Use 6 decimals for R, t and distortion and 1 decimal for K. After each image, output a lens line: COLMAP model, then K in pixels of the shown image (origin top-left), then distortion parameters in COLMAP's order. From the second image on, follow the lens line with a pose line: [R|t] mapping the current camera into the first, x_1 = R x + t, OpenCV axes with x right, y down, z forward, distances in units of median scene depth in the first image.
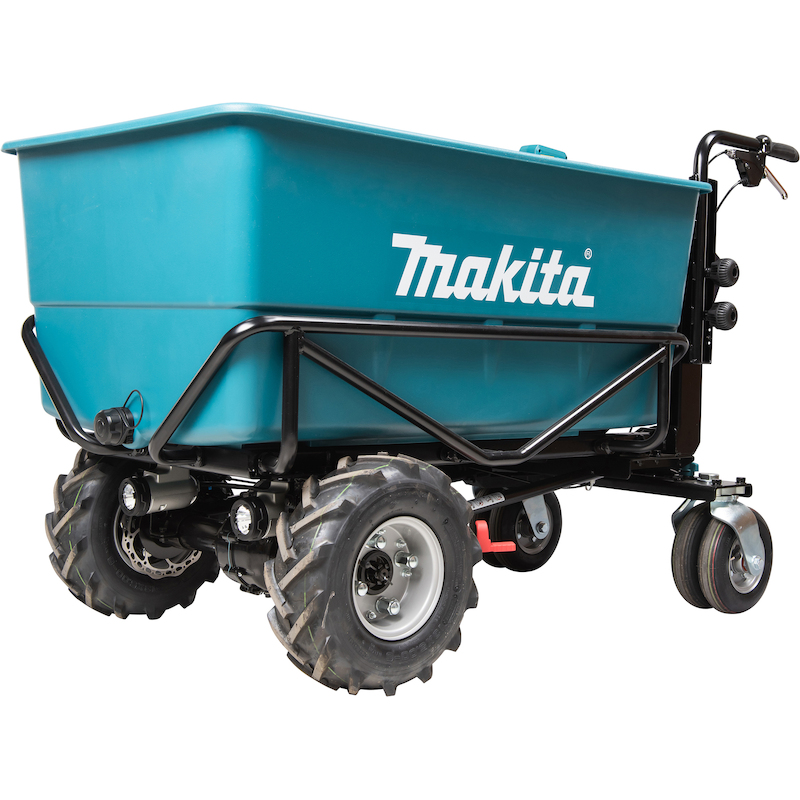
lens RADIAL K [[1240.3, 0, 399.8], [0, 1240.3, 403.8], [0, 0, 1]] dist [0.027199, 0.000000]
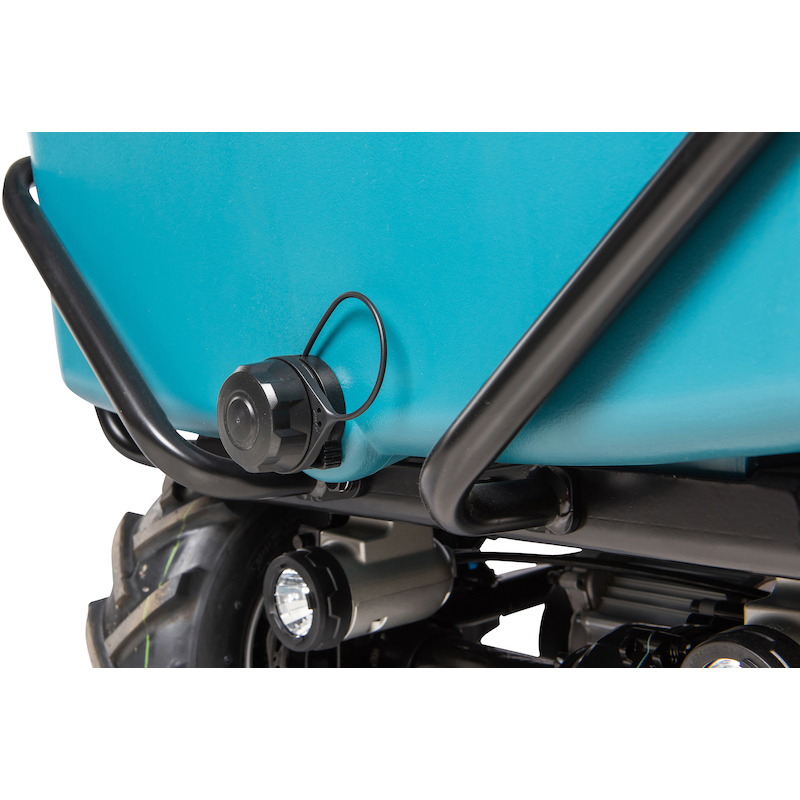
lens RADIAL K [[1517.3, 0, 400.6], [0, 1517.3, 403.5], [0, 0, 1]] dist [0.029175, 0.000000]
pose [[0.995883, -0.055315, -0.071808, -0.165399], [0.055358, 0.998466, -0.001395, 0.016813], [0.071775, -0.002586, 0.997417, 0.593015]]
